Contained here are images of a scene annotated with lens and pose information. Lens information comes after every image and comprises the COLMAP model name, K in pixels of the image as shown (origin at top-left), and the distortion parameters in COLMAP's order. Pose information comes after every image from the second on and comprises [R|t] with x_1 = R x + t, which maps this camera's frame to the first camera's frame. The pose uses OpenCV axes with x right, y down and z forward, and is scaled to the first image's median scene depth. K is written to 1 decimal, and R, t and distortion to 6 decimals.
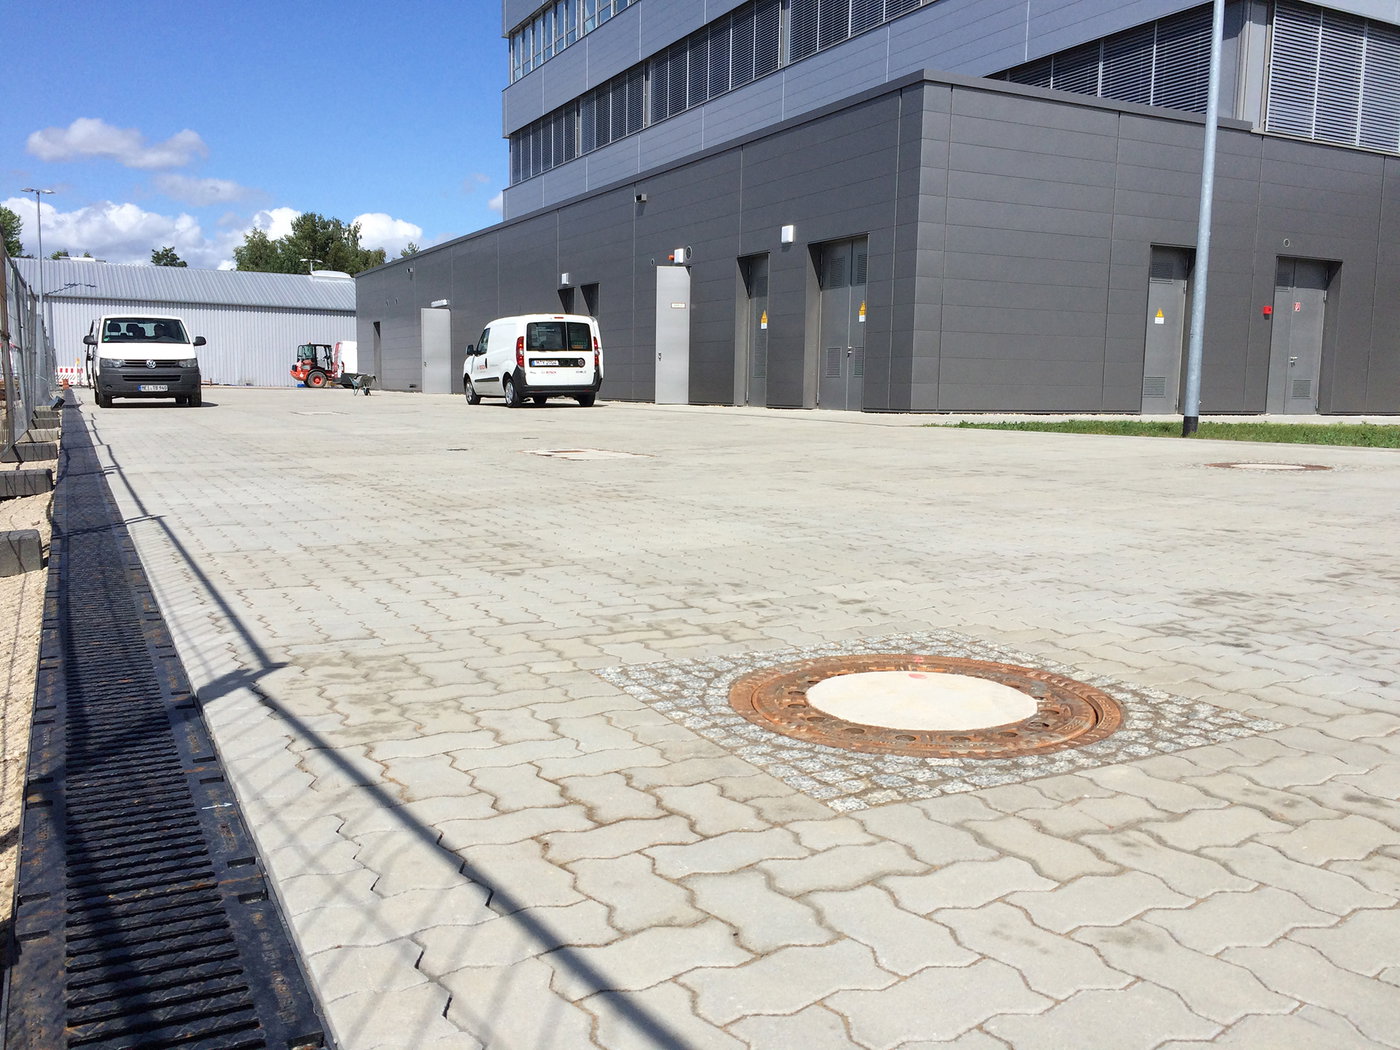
lens RADIAL K [[1189.0, 0, 697.1], [0, 1189.0, 523.4], [0, 0, 1]] dist [0.075878, -0.087218]
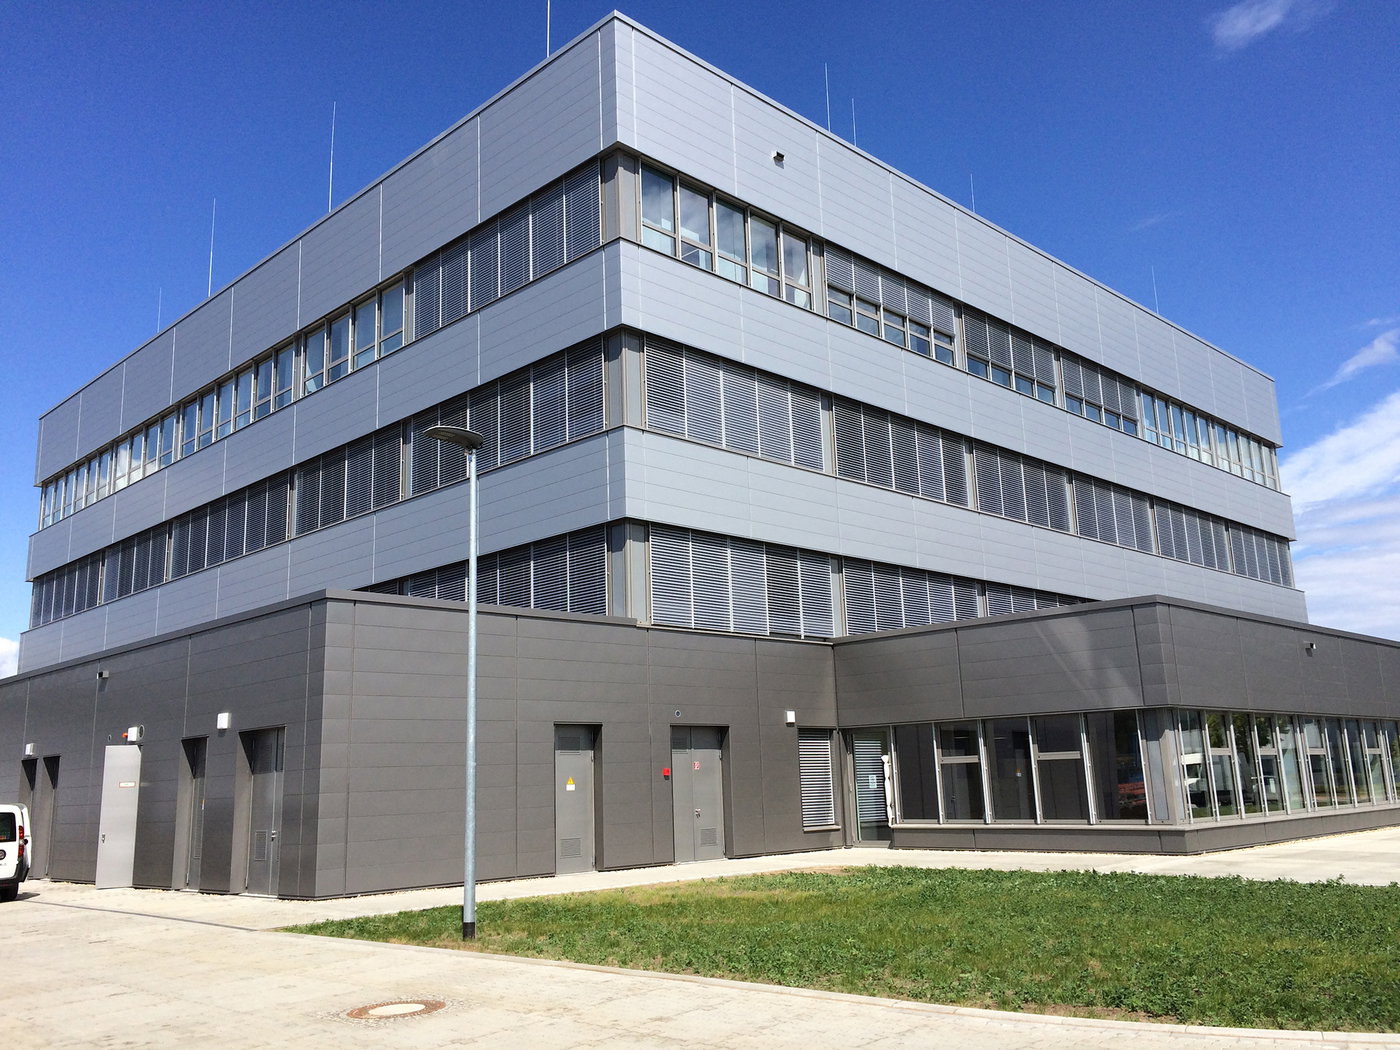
lens RADIAL K [[1189.0, 0, 698.7], [0, 1189.0, 522.4], [0, 0, 1]] dist [0.075878, -0.087218]
pose [[0.953443, 0.016934, 0.301096, 0.138916], [0.081754, 0.946521, -0.312114, -0.039061], [-0.290279, 0.322199, 0.901069, -0.118943]]
